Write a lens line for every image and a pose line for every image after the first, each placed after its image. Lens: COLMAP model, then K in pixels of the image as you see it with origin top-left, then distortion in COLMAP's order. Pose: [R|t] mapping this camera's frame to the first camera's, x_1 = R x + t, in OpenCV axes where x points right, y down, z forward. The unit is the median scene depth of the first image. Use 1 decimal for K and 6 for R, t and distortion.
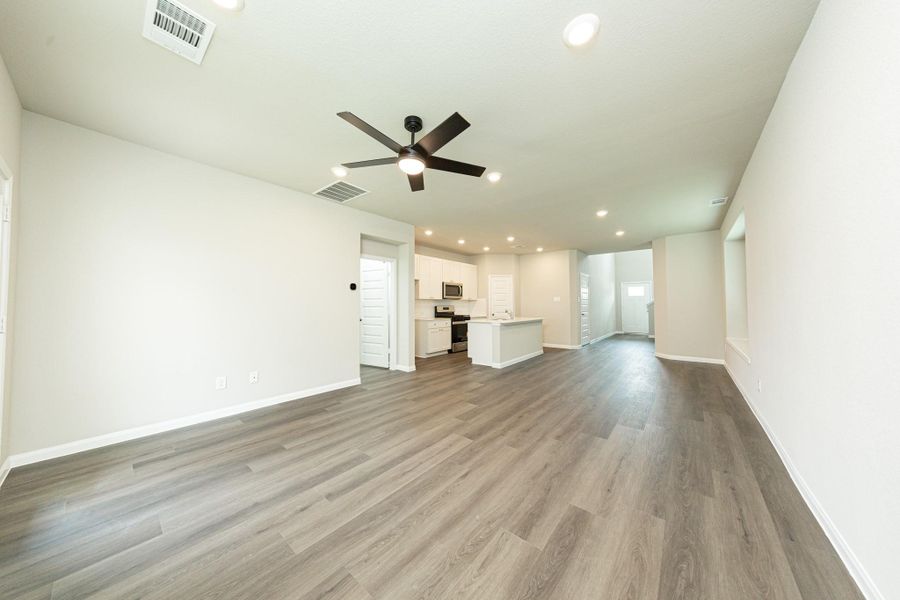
lens RADIAL K [[285.4, 0, 453.1], [0, 285.4, 297.2], [0, 0, 1]] dist [0.004682, -0.000177]
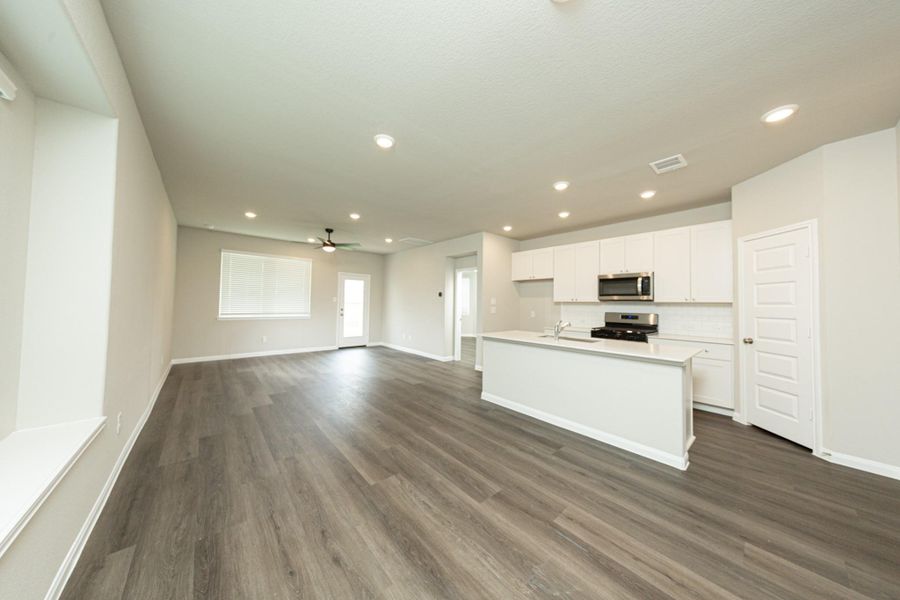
lens RADIAL K [[285.4, 0, 453.1], [0, 285.4, 297.2], [0, 0, 1]] dist [0.004682, -0.000177]
pose [[-0.167877, -0.025063, -0.985489, 0.966274], [0.008289, 0.999606, -0.026834, 0.016315], [0.985773, -0.012673, -0.167603, 1.142987]]
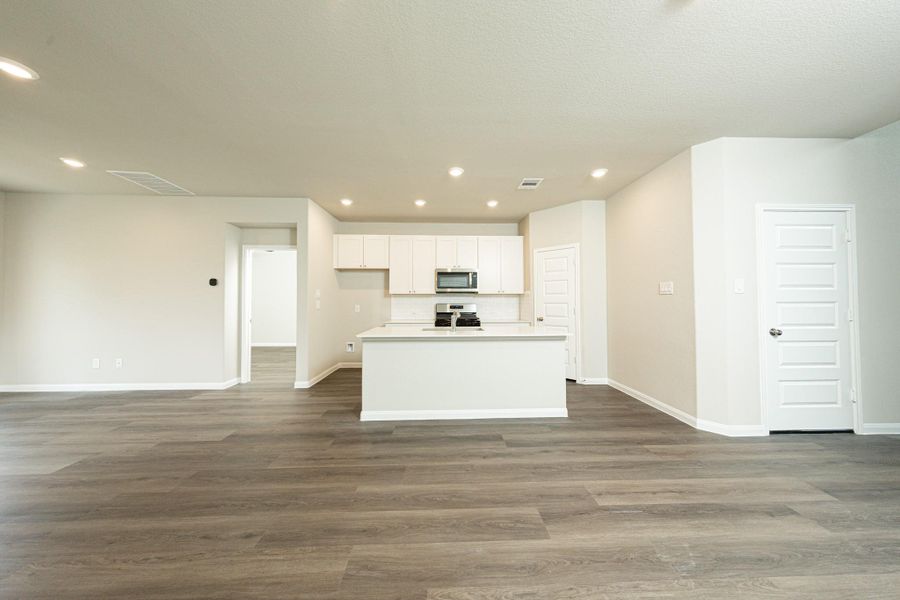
lens RADIAL K [[285.4, 0, 453.1], [0, 285.4, 297.2], [0, 0, 1]] dist [0.004682, -0.000177]
pose [[0.662471, -0.012929, -0.748976, 0.744727], [0.019718, 0.999806, 0.000182, 0.023249], [0.748828, -0.014889, 0.662597, 0.843909]]
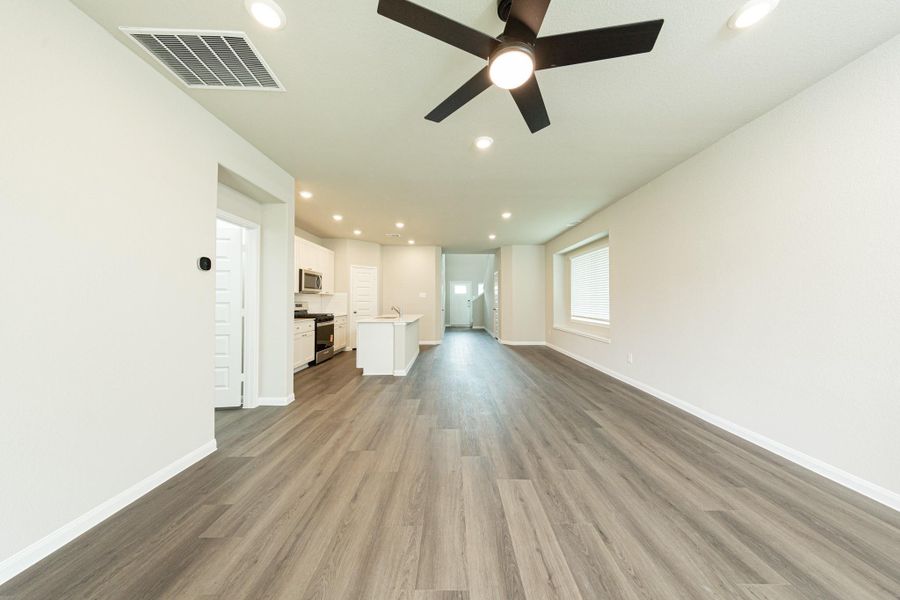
lens RADIAL K [[285.4, 0, 453.1], [0, 285.4, 297.2], [0, 0, 1]] dist [0.004682, -0.000177]
pose [[0.767200, 0.010935, 0.641315, -0.296329], [-0.020211, 0.999770, 0.007130, 0.008006], [-0.641090, -0.018432, 0.767244, 0.284656]]
